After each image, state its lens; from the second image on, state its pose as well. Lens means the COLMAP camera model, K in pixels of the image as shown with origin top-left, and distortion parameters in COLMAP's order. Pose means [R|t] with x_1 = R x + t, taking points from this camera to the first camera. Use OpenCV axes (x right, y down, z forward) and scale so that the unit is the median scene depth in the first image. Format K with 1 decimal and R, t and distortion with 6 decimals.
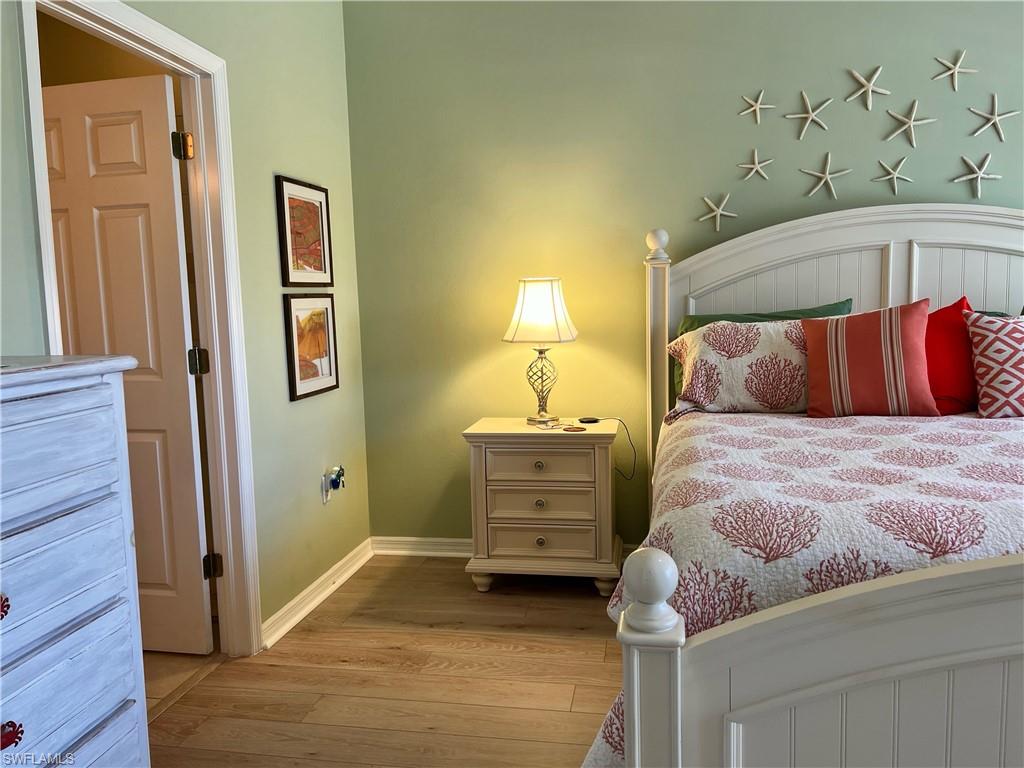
lens RADIAL K [[768.5, 0, 508.8], [0, 768.5, 381.9], [0, 0, 1]] dist [0.042087, -0.038186]
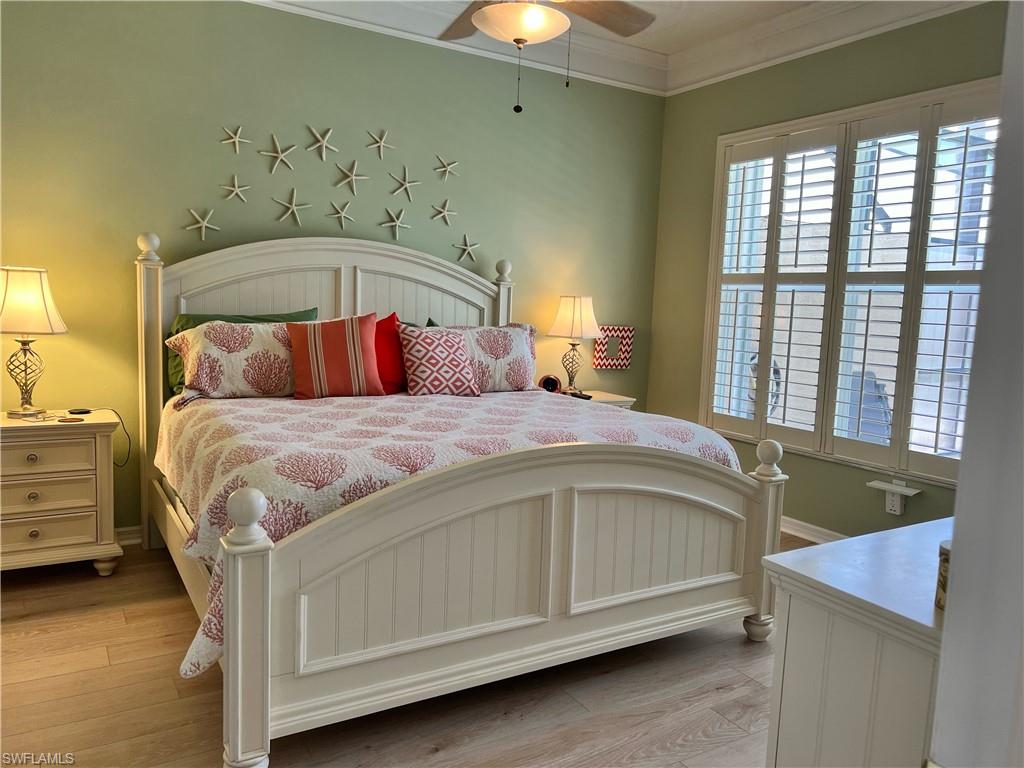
lens RADIAL K [[768.5, 0, 511.2], [0, 768.5, 383.0], [0, 0, 1]] dist [0.042087, -0.038186]
pose [[0.742890, -0.014195, 0.669263, -0.192061], [0.007061, 0.999886, 0.013370, 0.003059], [-0.669376, -0.005206, 0.742906, -0.184702]]
